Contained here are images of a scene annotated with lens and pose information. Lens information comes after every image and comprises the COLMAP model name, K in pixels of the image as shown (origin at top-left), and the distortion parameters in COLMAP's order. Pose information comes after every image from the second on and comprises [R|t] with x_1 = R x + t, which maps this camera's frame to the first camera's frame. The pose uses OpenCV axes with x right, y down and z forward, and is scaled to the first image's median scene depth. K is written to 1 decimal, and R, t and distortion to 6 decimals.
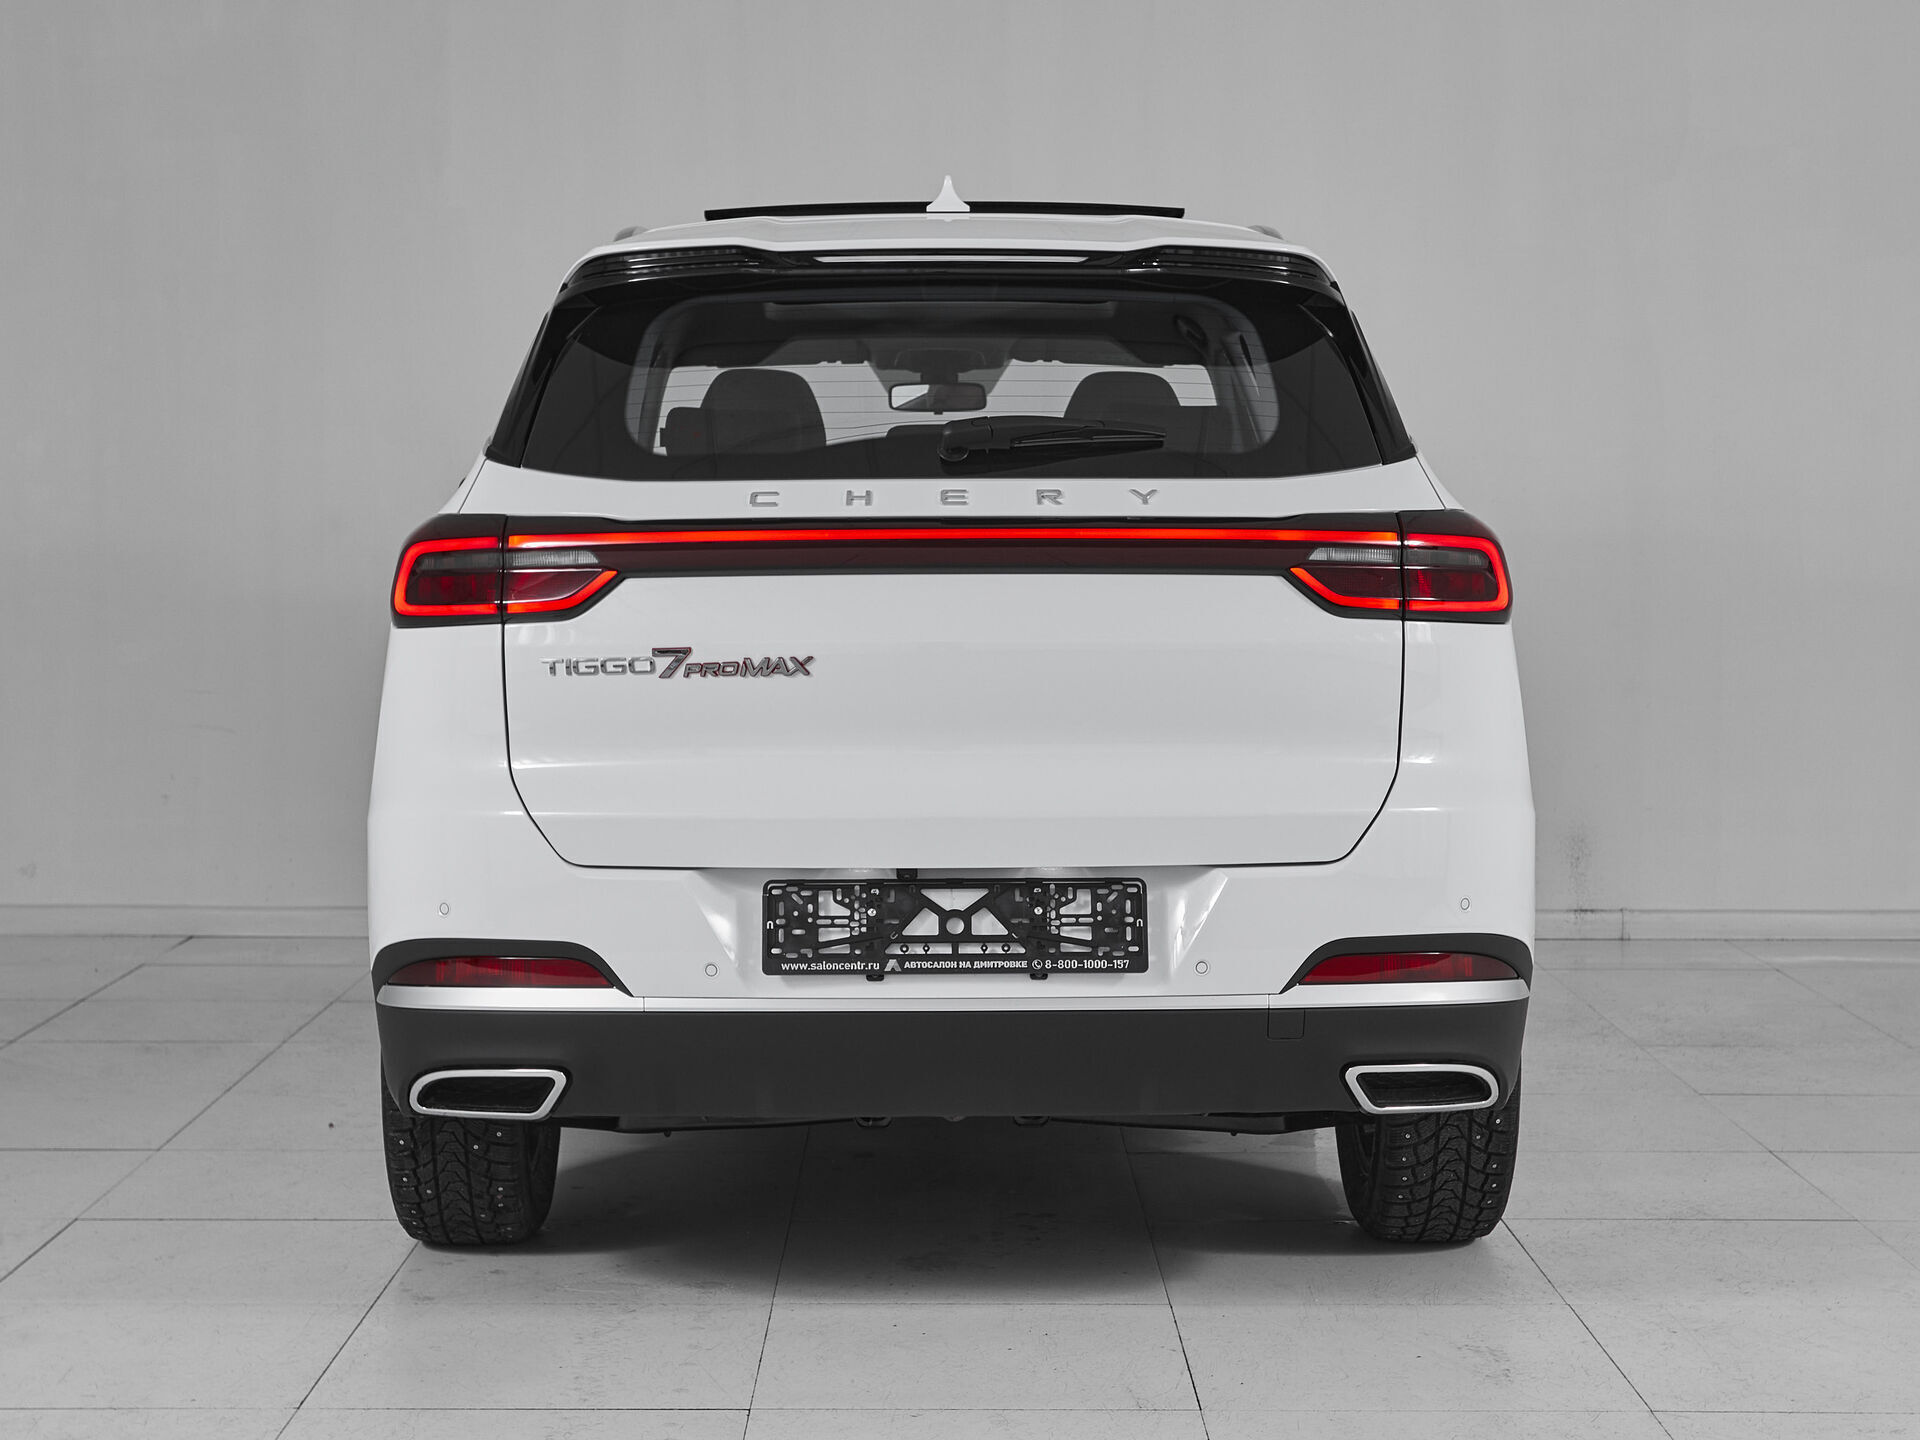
lens RADIAL K [[2332.2, 0, 951.2], [0, 2332.2, 707.7], [0, 0, 1]] dist [0.022666, 0.000000]
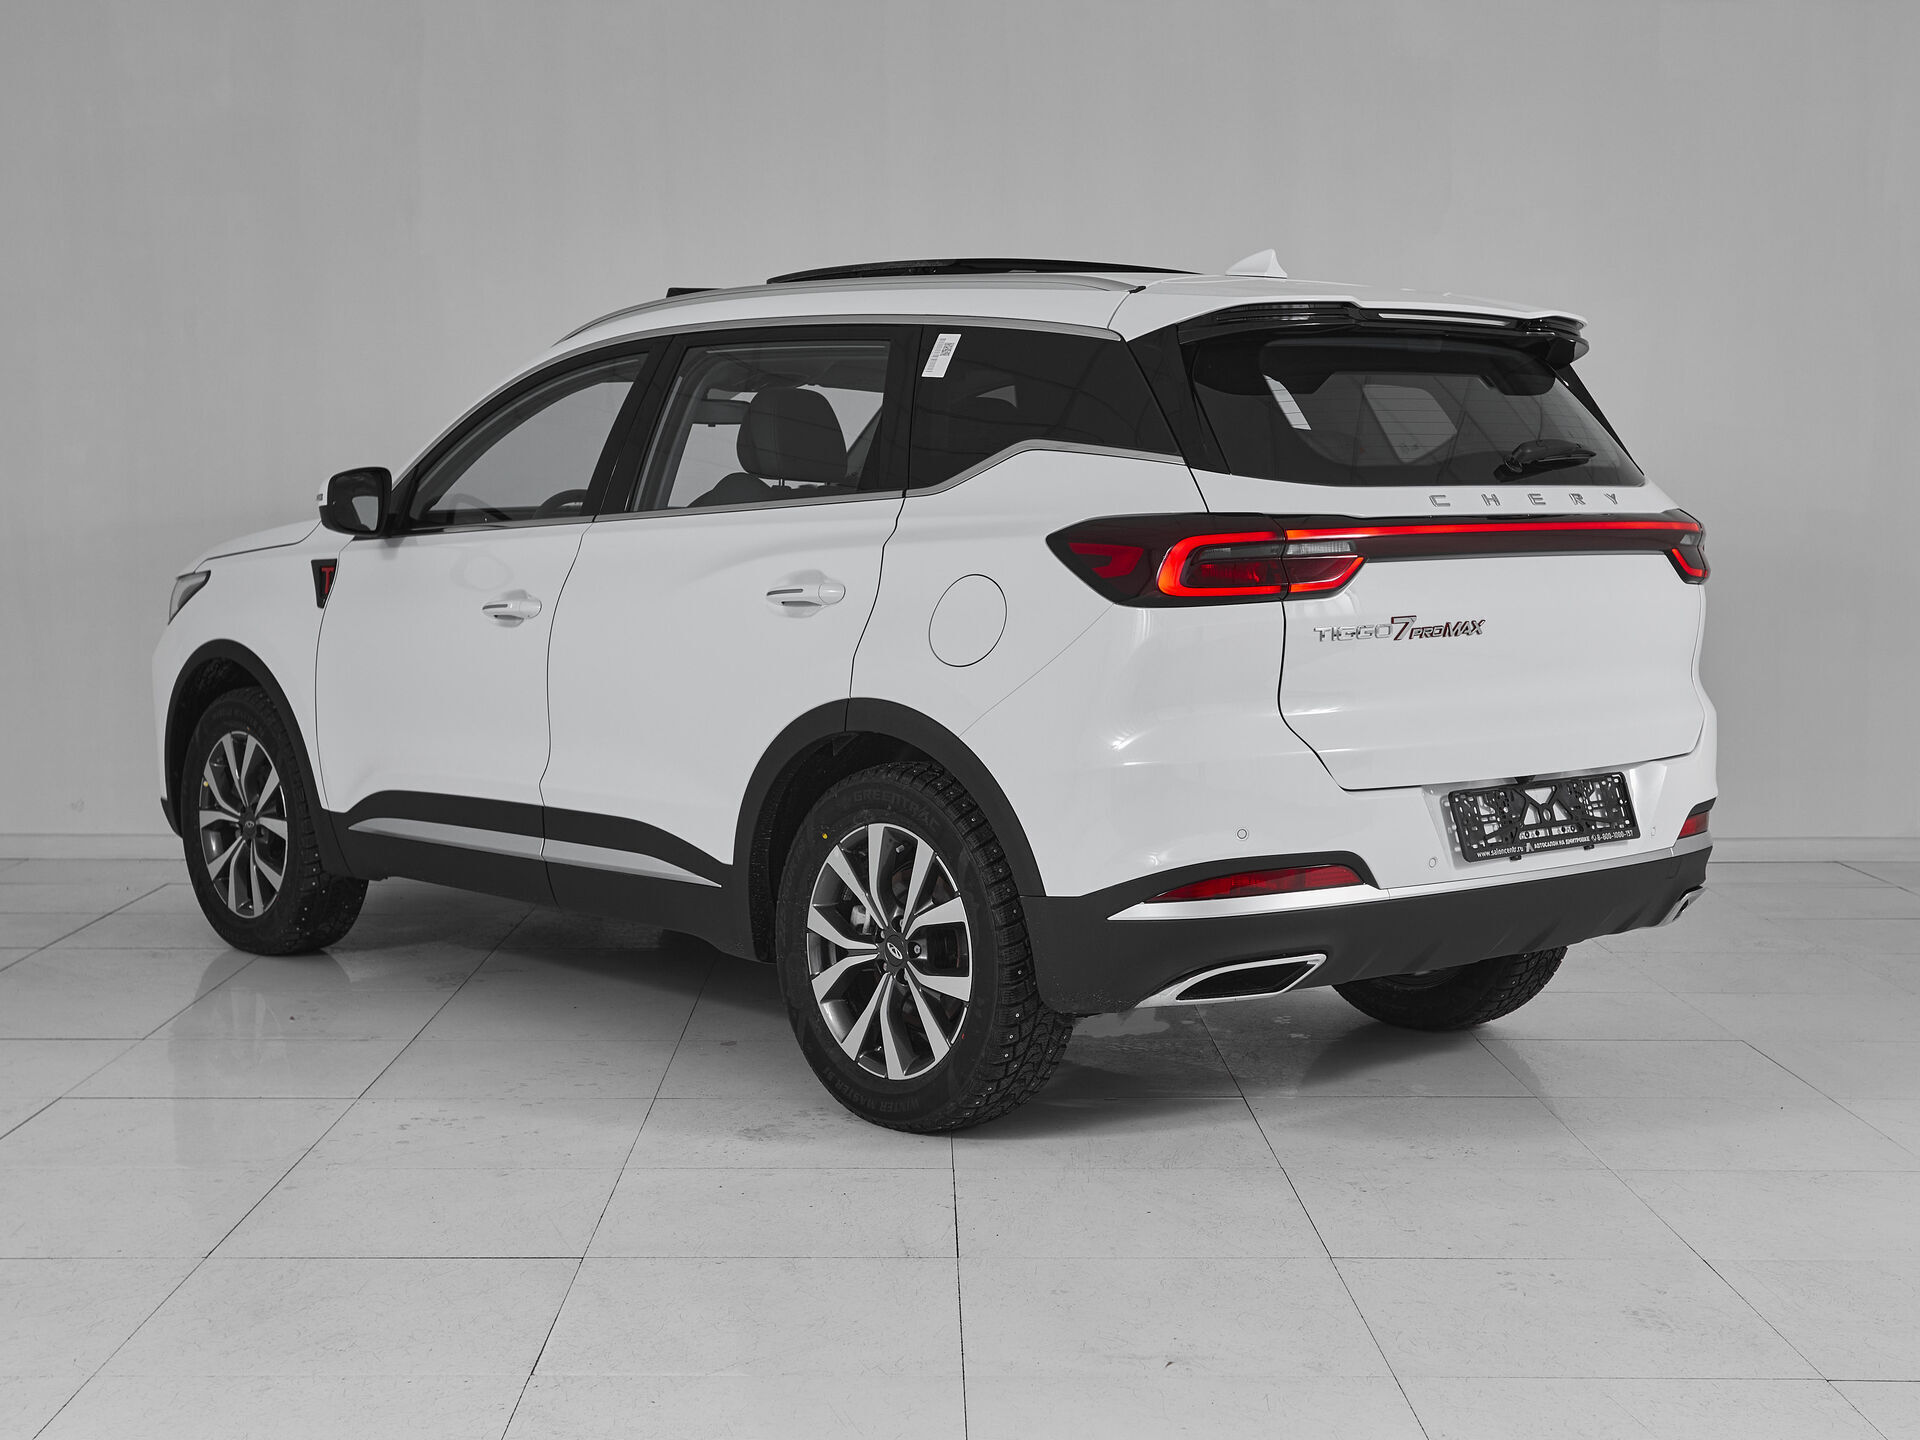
lens RADIAL K [[2332.2, 0, 961.8], [0, 2332.2, 724.0], [0, 0, 1]] dist [0.022666, 0.000000]
pose [[0.819403, -0.054864, 0.570586, -1.045980], [0.054614, 0.998353, 0.017565, -0.001985], [-0.570610, 0.016769, 0.821050, 0.077913]]
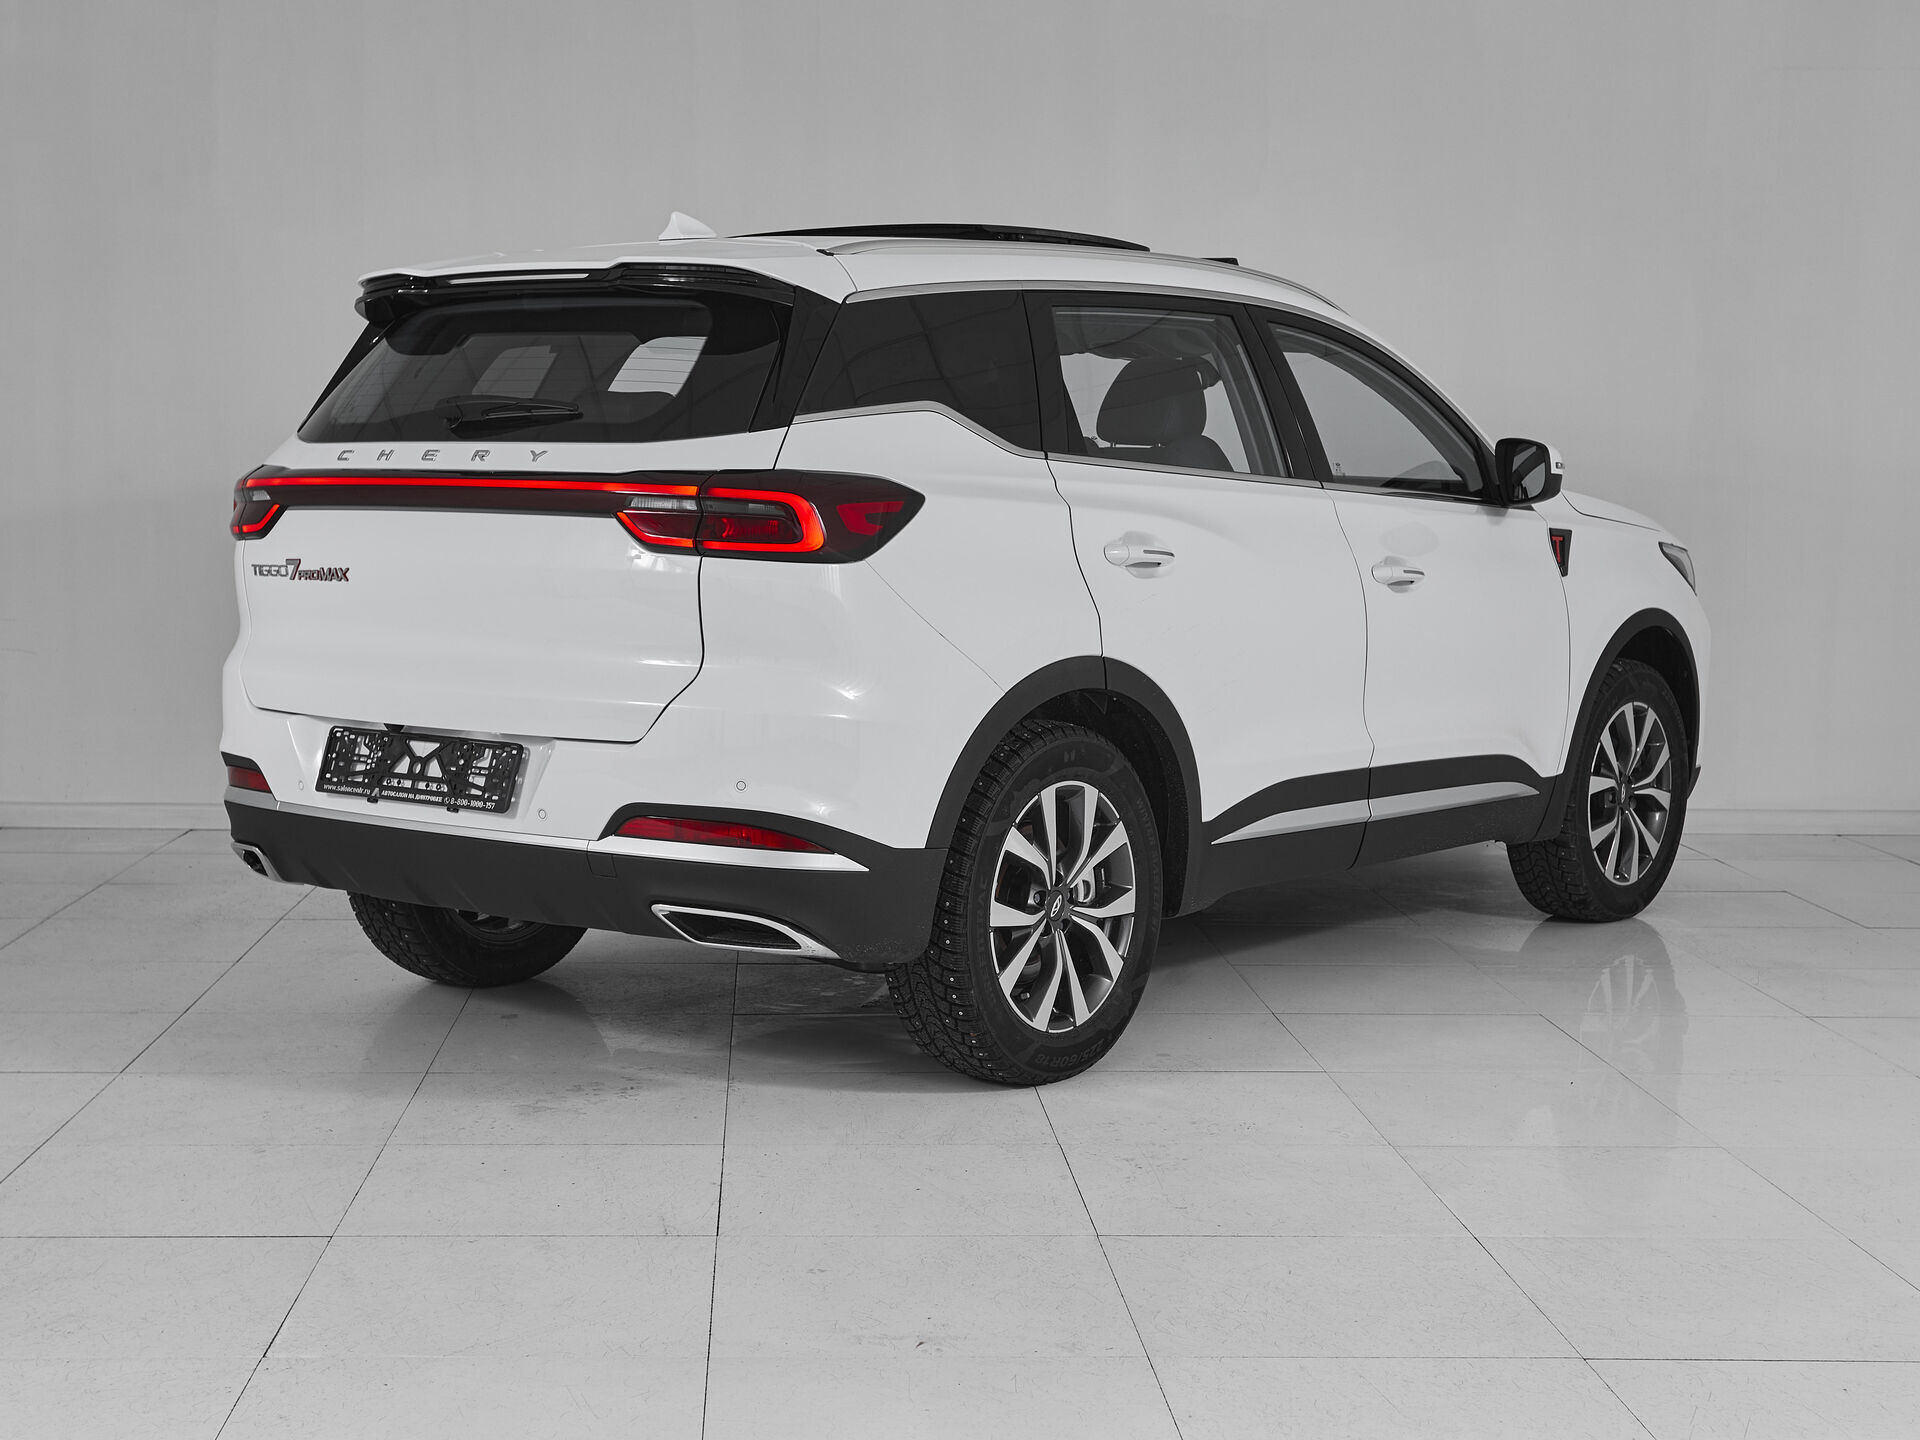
lens RADIAL K [[2332.2, 0, 1056.9], [0, 2332.2, 704.2], [0, 0, 1]] dist [0.022666, 0.000000]
pose [[0.826099, 0.066236, -0.559619, 1.075350], [-0.065132, 0.997636, 0.021934, 0.001536], [0.559749, 0.018329, 0.828460, 0.072256]]
